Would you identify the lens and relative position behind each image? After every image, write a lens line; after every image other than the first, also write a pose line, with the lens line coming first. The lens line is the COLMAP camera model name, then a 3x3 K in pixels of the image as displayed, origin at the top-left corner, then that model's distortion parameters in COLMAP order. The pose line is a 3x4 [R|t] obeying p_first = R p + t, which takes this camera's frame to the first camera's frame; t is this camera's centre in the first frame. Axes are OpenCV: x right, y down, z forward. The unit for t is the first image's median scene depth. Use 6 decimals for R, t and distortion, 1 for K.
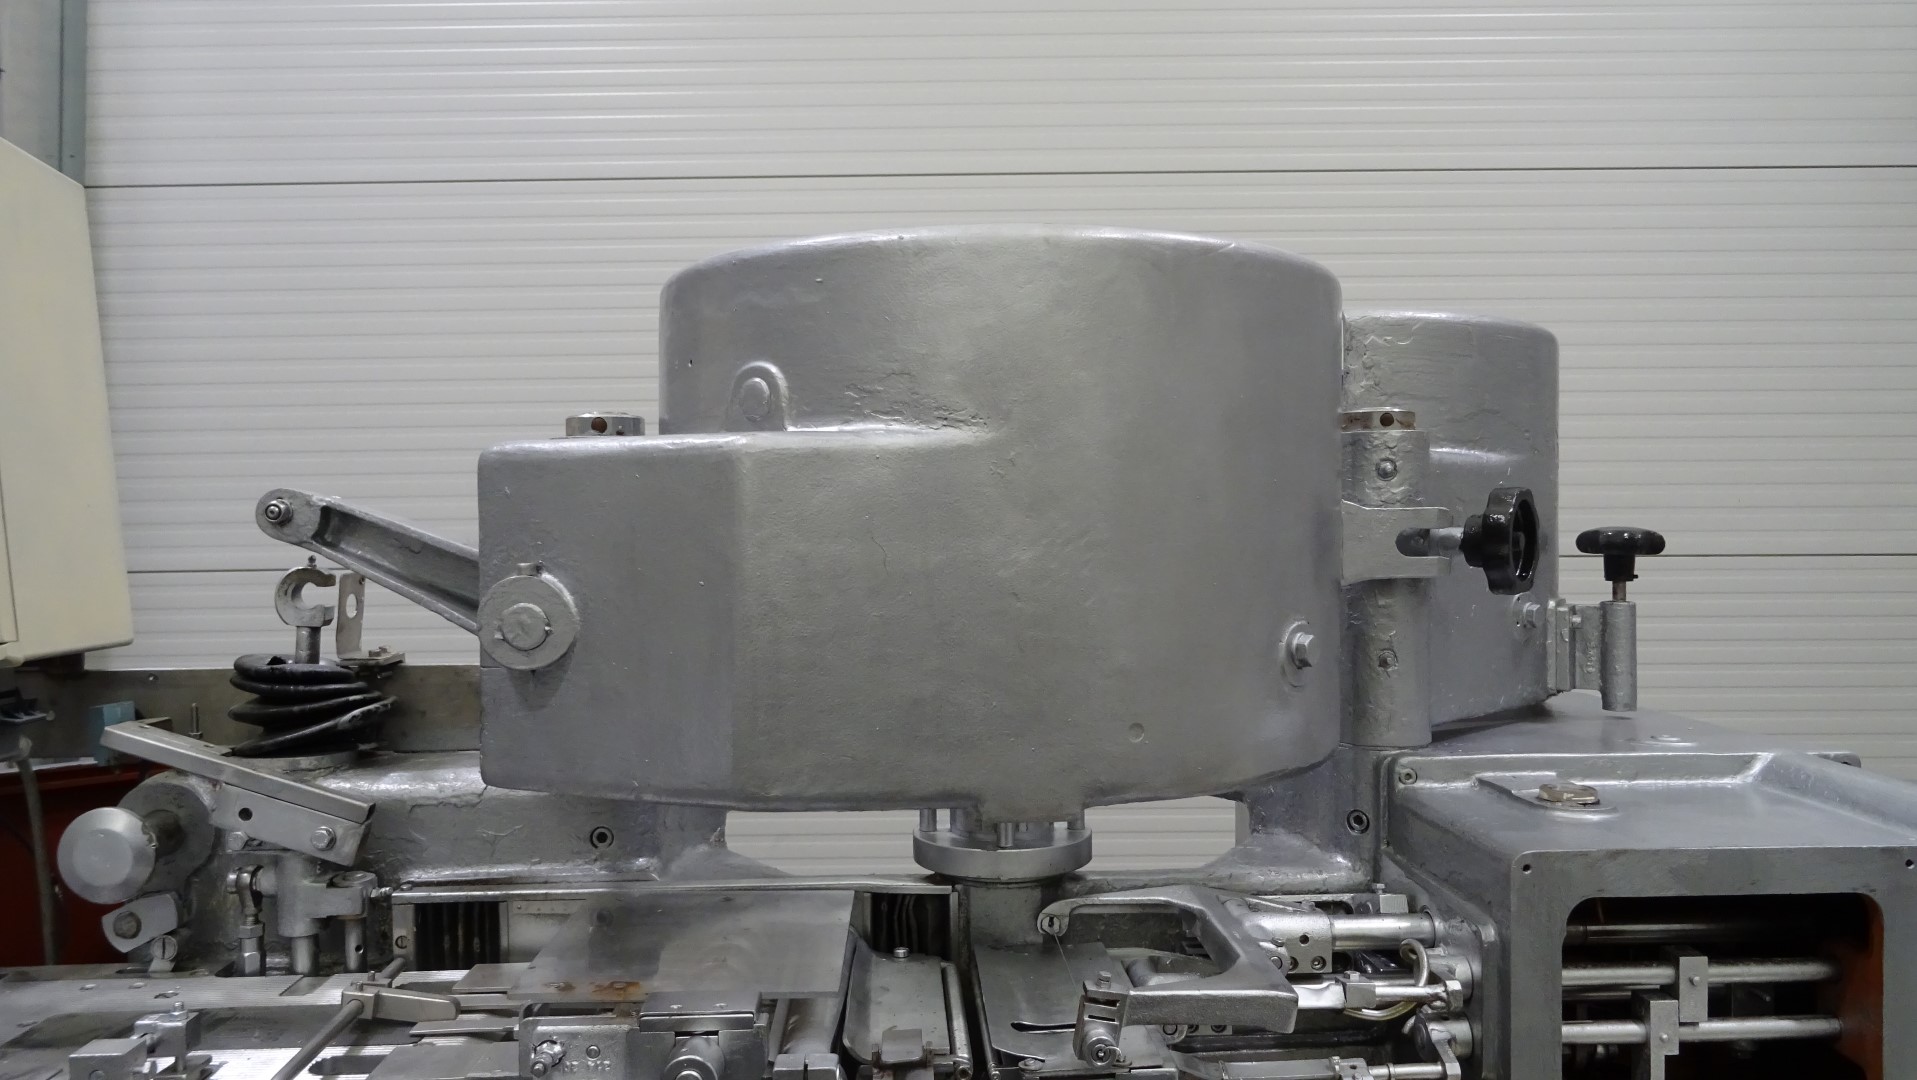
lens RADIAL K [[1364.8, 0, 959.6], [0, 1364.8, 531.8], [0, 0, 1]] dist [-0.003418, -0.001575]
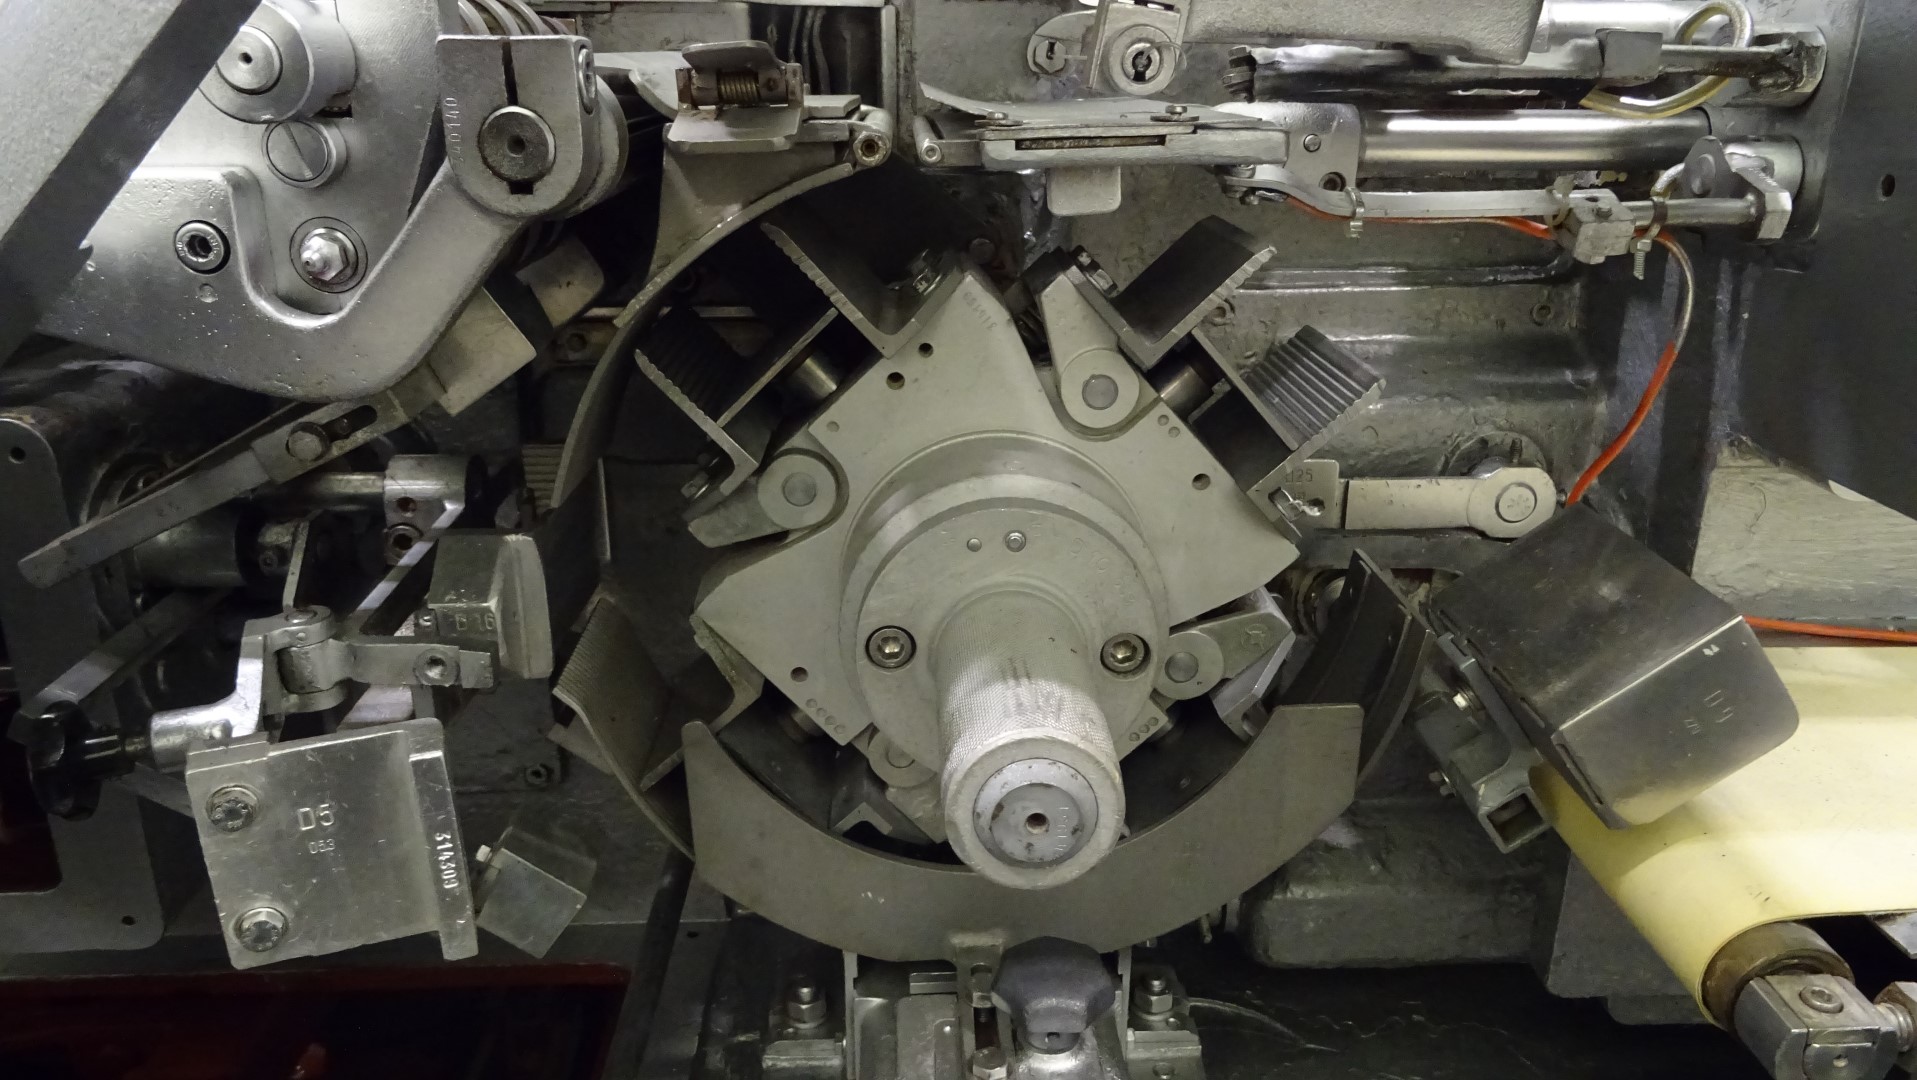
lens RADIAL K [[1364.8, 0, 958.0], [0, 1364.8, 536.5], [0, 0, 1]] dist [-0.003418, -0.001575]
pose [[0.999923, 0.010909, -0.005848, 0.032943], [-0.008380, 0.944363, 0.328798, 0.294266], [0.009110, -0.328724, 0.944382, 0.374985]]
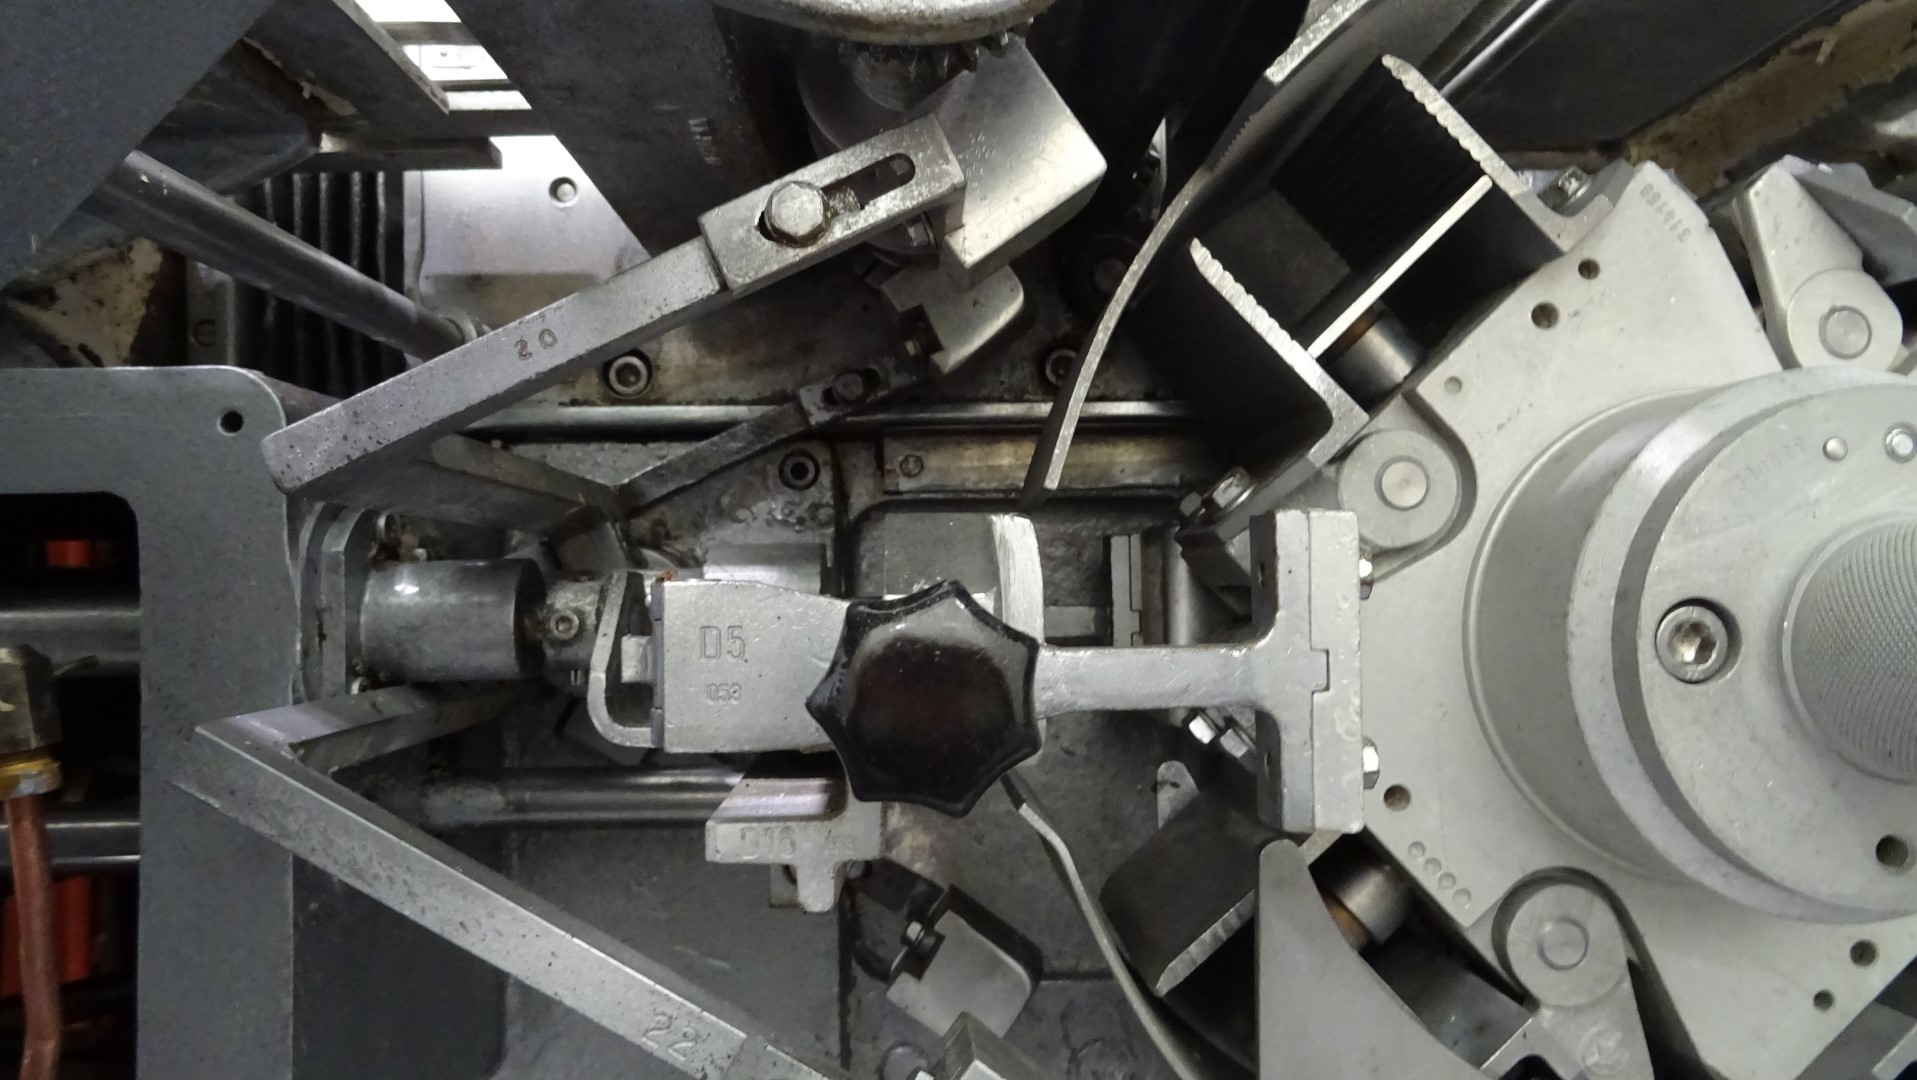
lens RADIAL K [[1364.8, 0, 952.5], [0, 1364.8, 551.1], [0, 0, 1]] dist [-0.003418, -0.001575]
pose [[0.999815, -0.006493, -0.018126, -0.135365], [0.005895, 0.999441, -0.032896, 0.474581], [0.018329, 0.032783, 0.999294, 0.530113]]
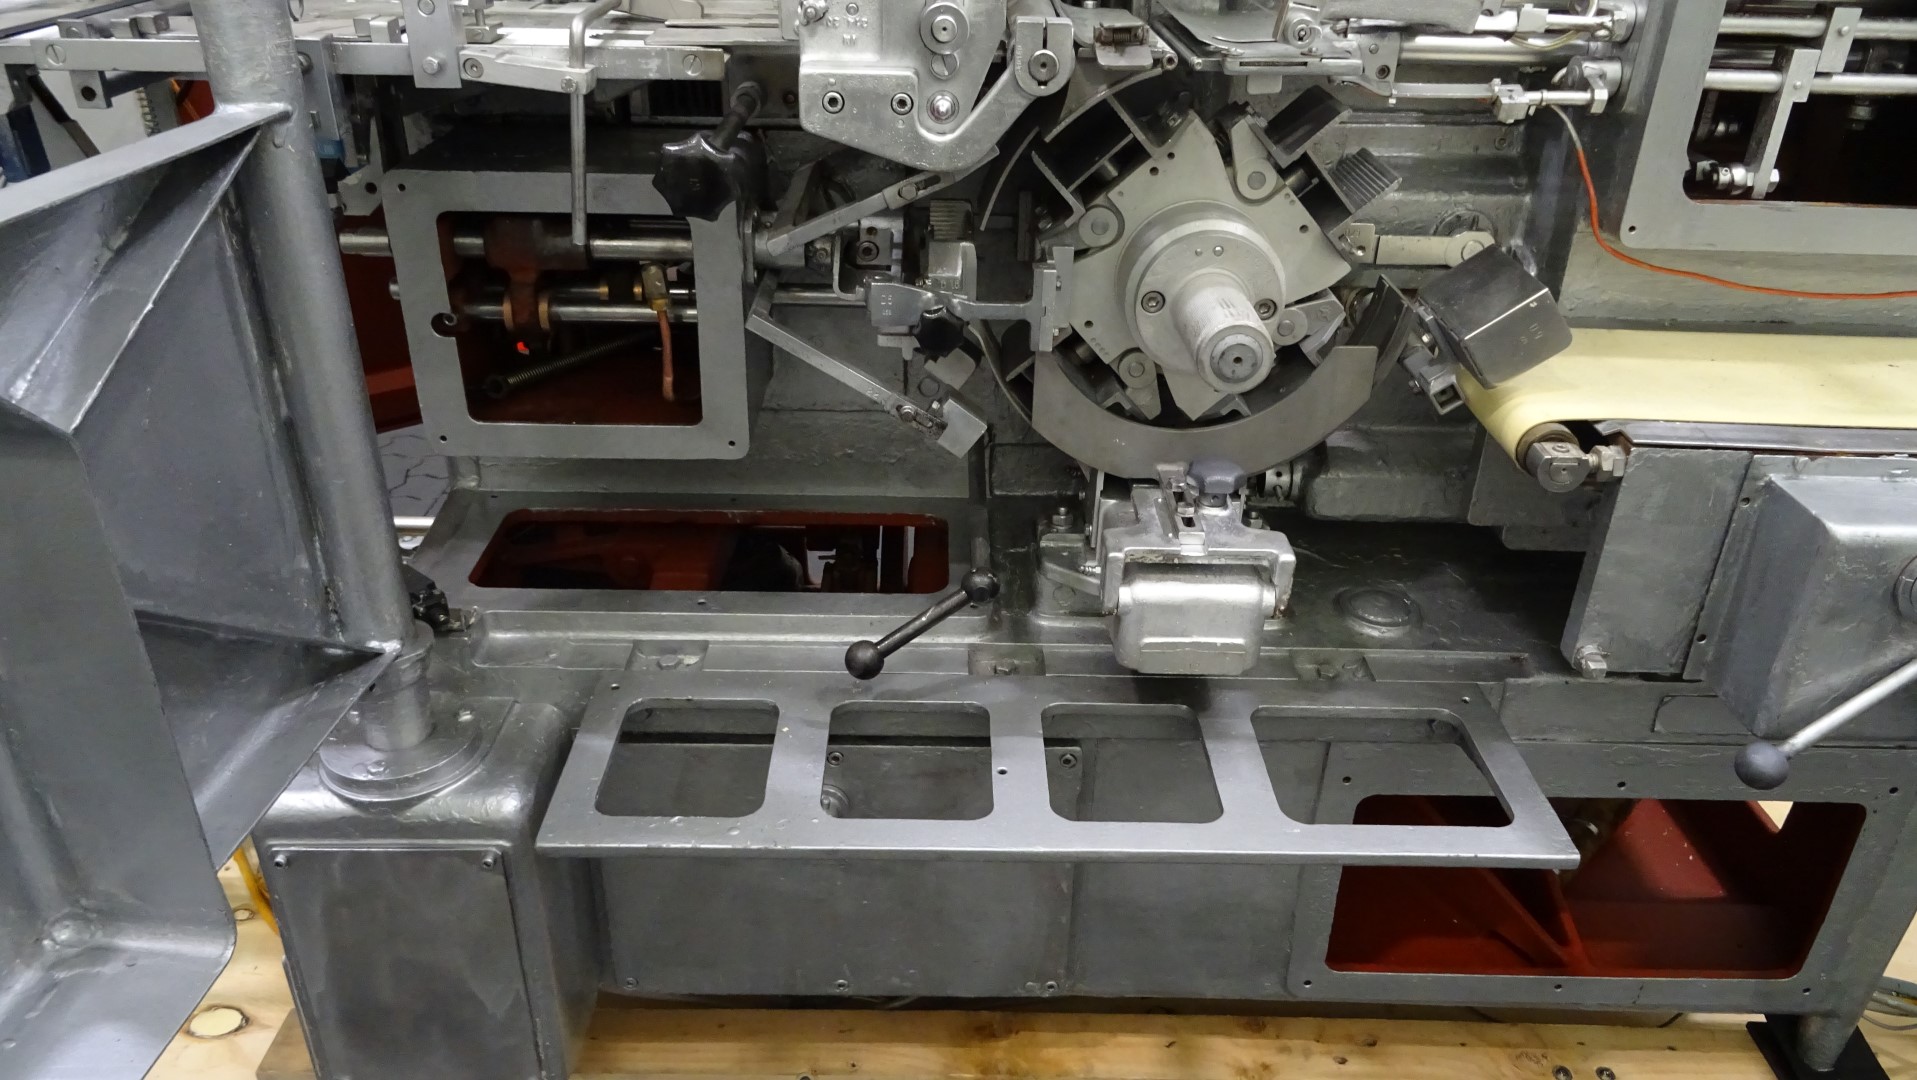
lens RADIAL K [[1364.8, 0, 953.2], [0, 1364.8, 534.1], [0, 0, 1]] dist [-0.003418, -0.001575]
pose [[0.998620, 0.047209, -0.023014, -0.105551], [-0.031270, 0.886509, 0.461654, 0.184268], [0.042196, -0.460297, 0.886761, -0.147752]]
